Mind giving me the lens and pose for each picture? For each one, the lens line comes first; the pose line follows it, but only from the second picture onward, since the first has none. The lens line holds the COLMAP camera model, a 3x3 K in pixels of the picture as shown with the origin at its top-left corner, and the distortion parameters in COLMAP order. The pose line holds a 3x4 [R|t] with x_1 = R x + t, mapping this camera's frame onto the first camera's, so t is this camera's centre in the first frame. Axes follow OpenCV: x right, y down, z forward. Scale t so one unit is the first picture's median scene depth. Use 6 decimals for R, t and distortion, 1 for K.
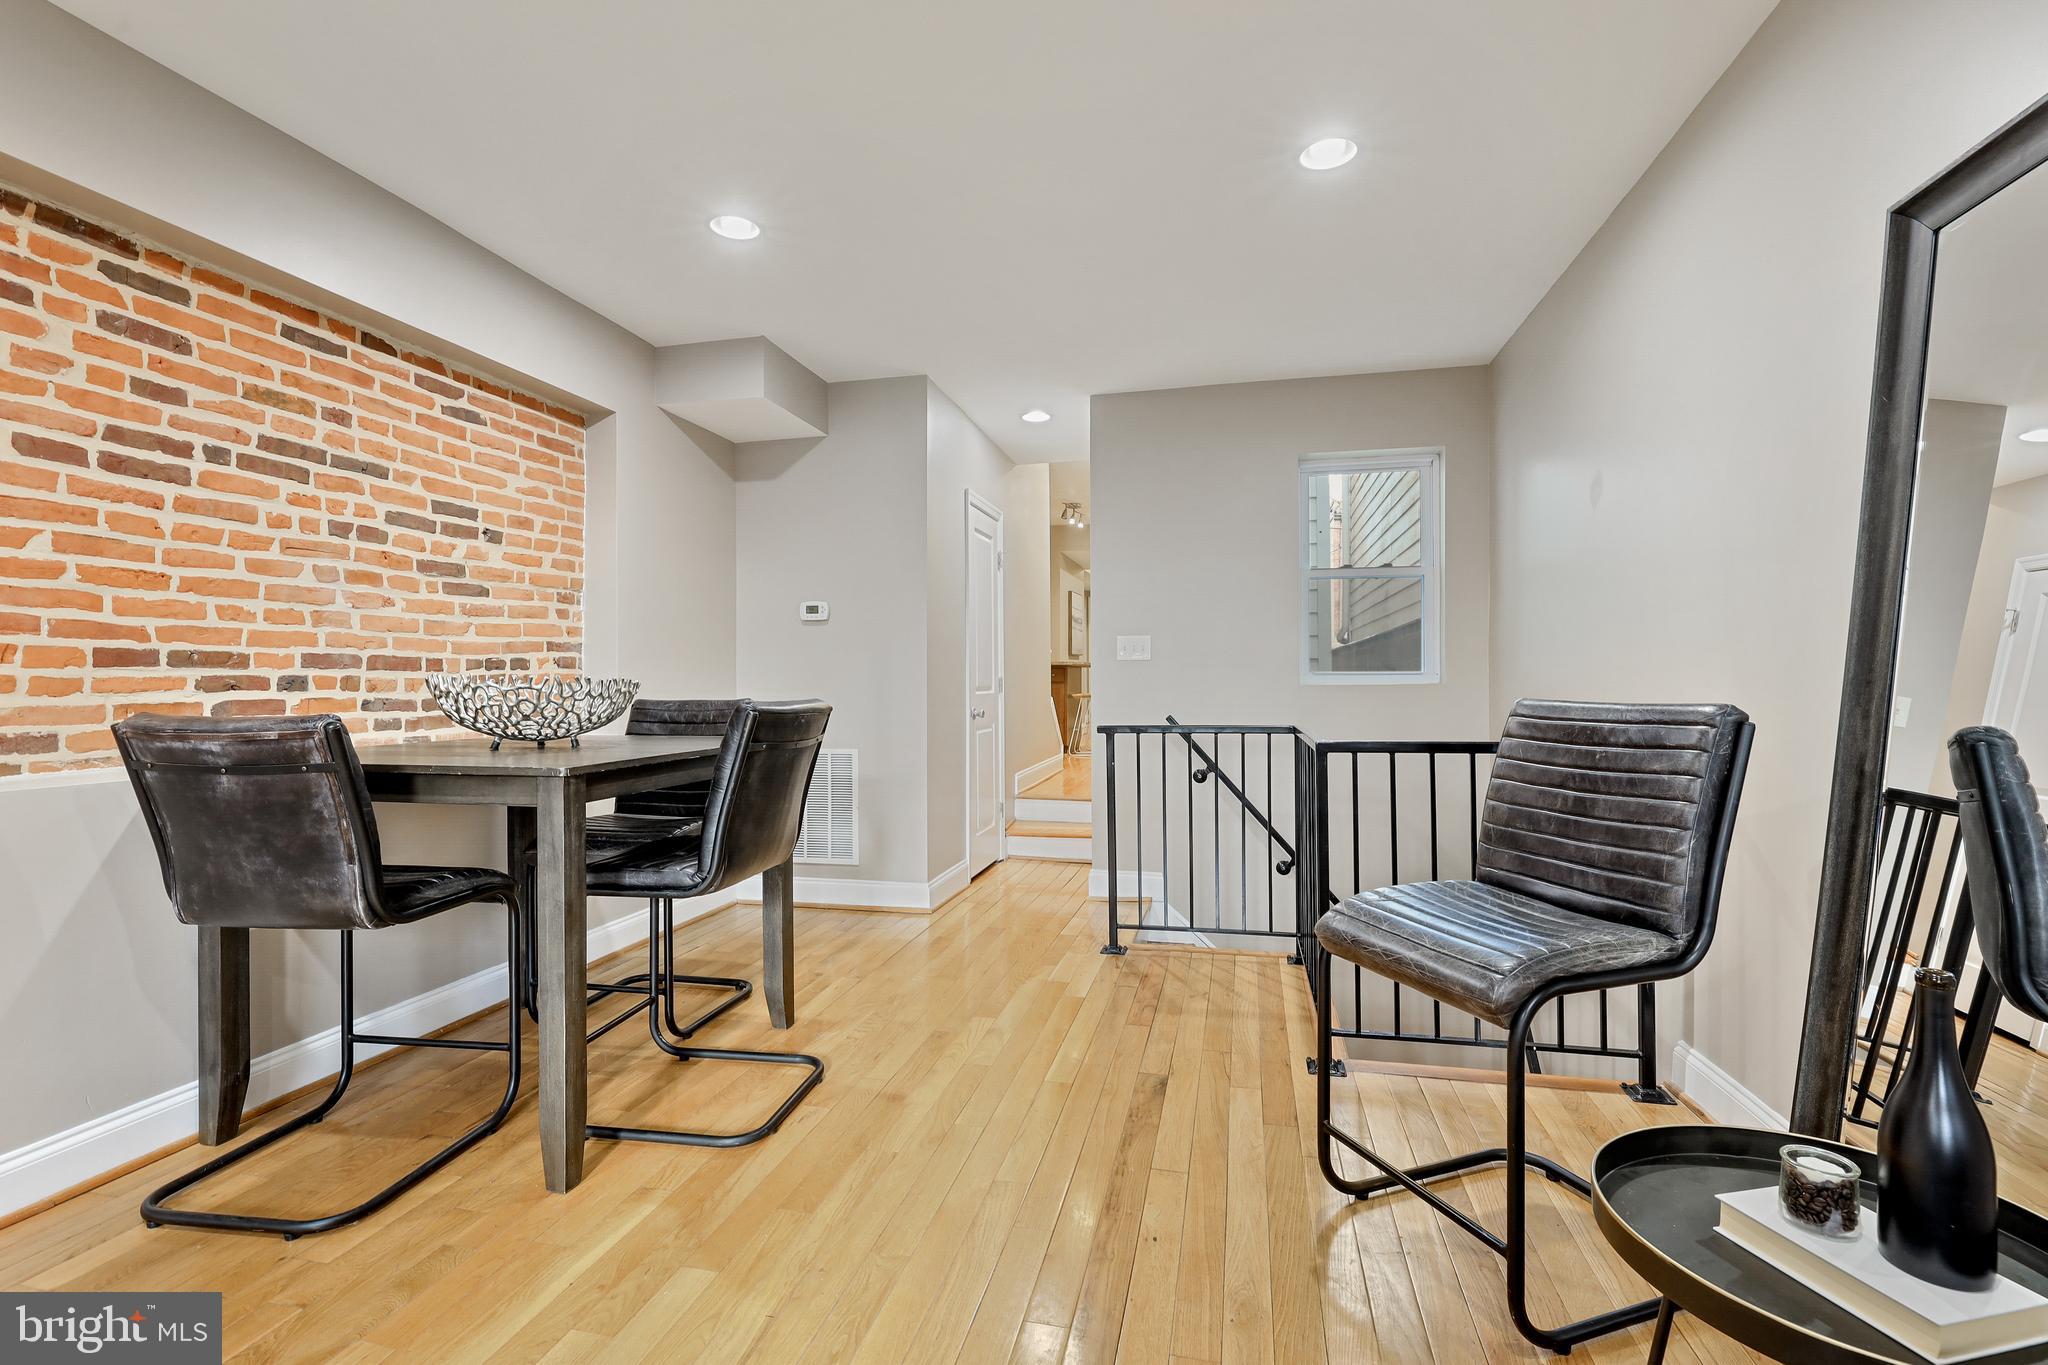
lens RADIAL K [[920.7, 0, 1038.4], [0, 920.7, 676.4], [0, 0, 1]] dist [-0.000622, 0.000049]
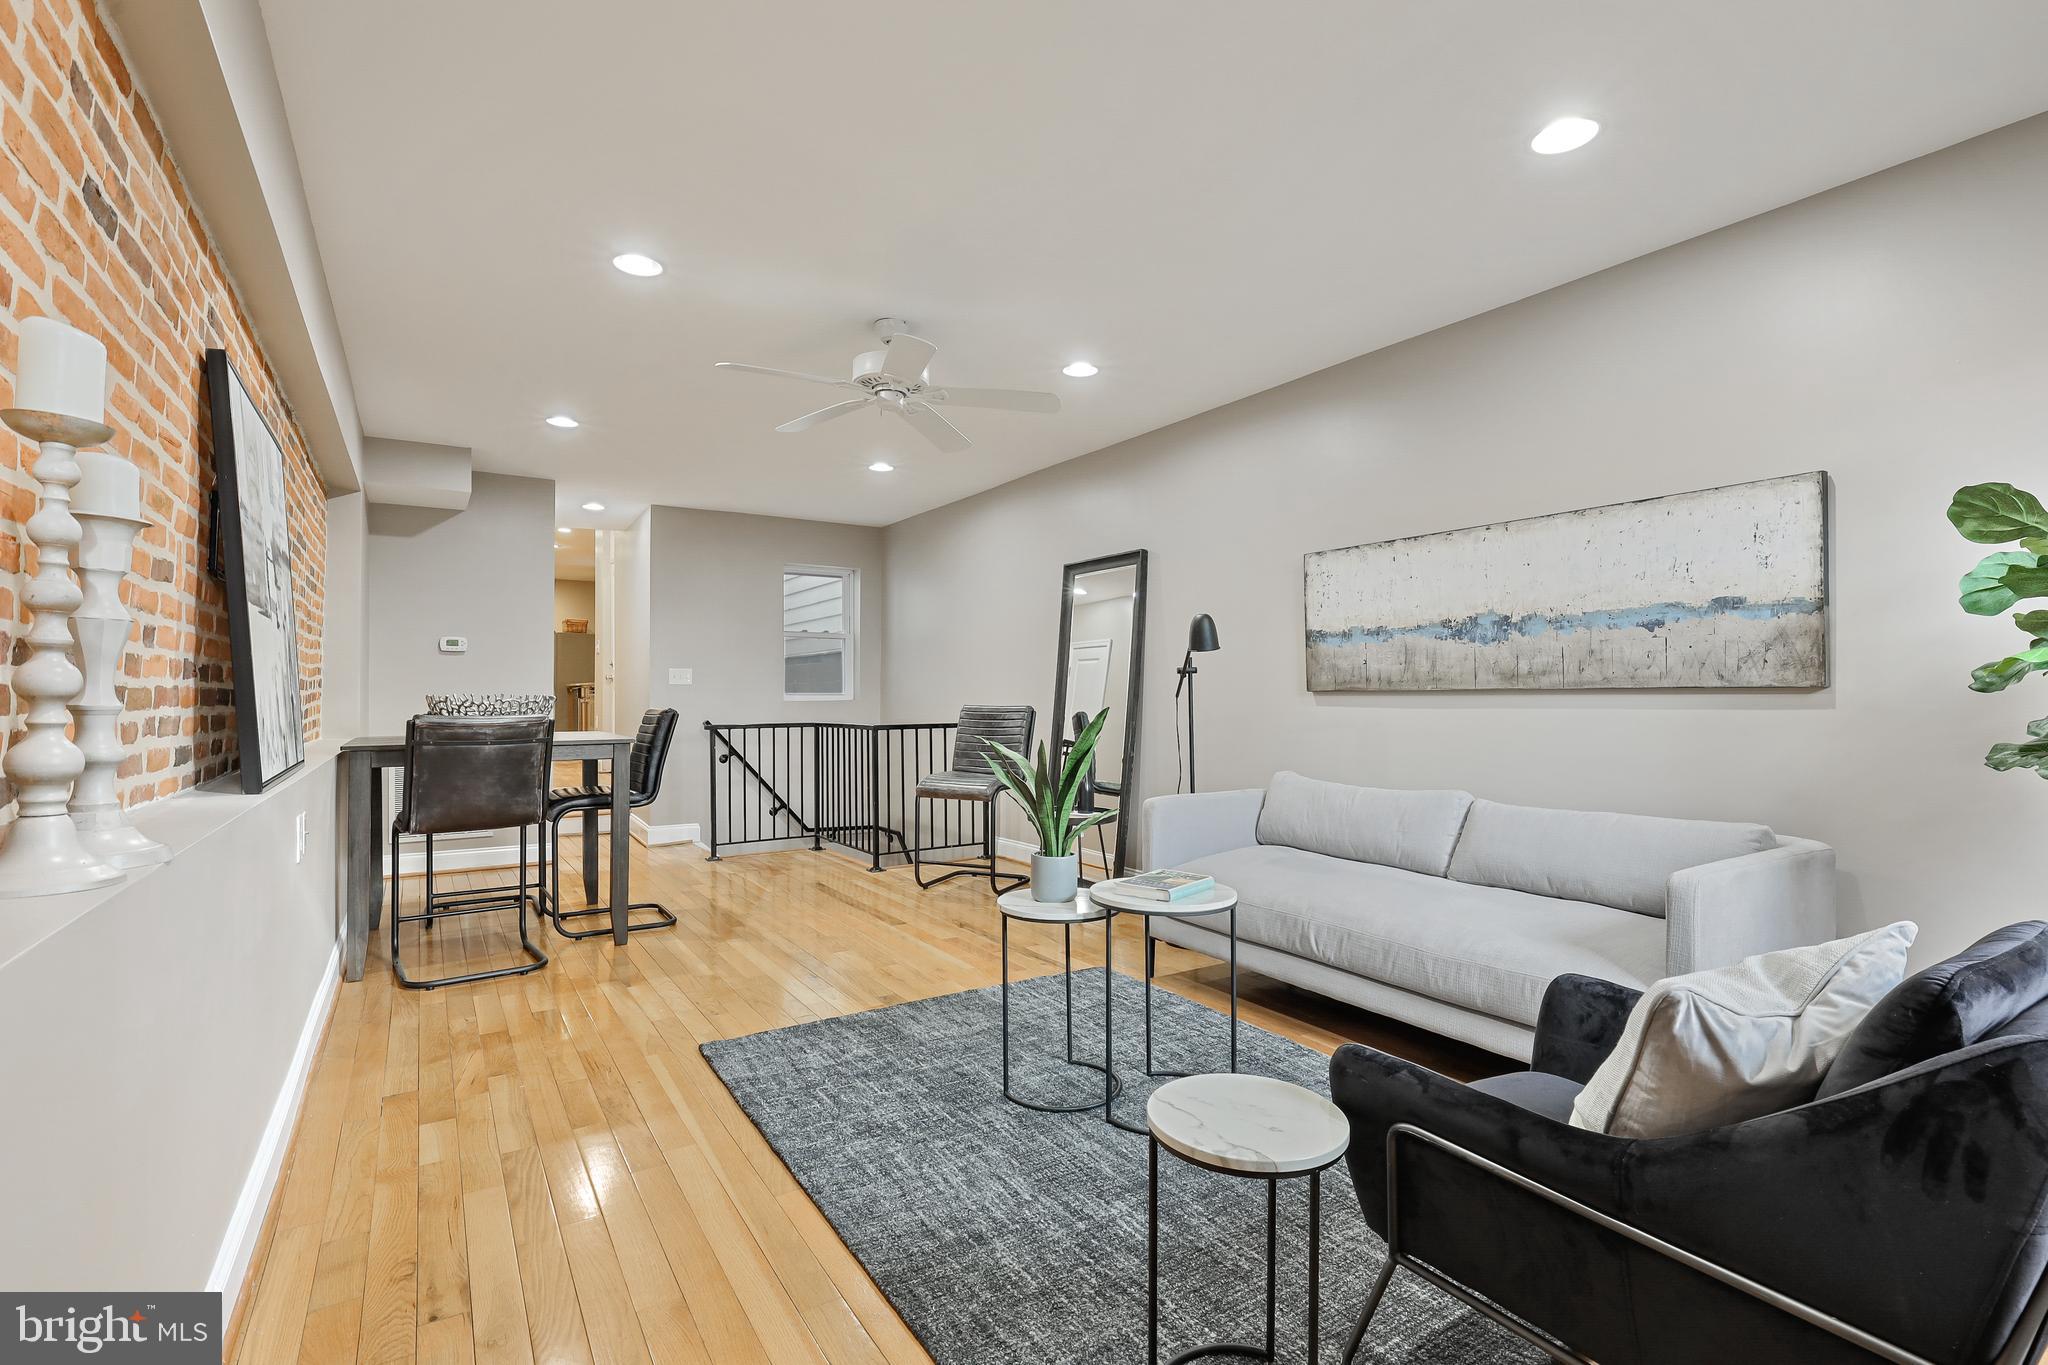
lens RADIAL K [[918.9, 0, 1012.4], [0, 918.9, 686.5], [0, 0, 1]] dist [0.001164, 0.000046]
pose [[0.710958, 0.011195, 0.703146, -0.843571], [-0.005446, 0.999931, -0.010414, -0.002276], [-0.703214, 0.003575, 0.710969, -0.681998]]
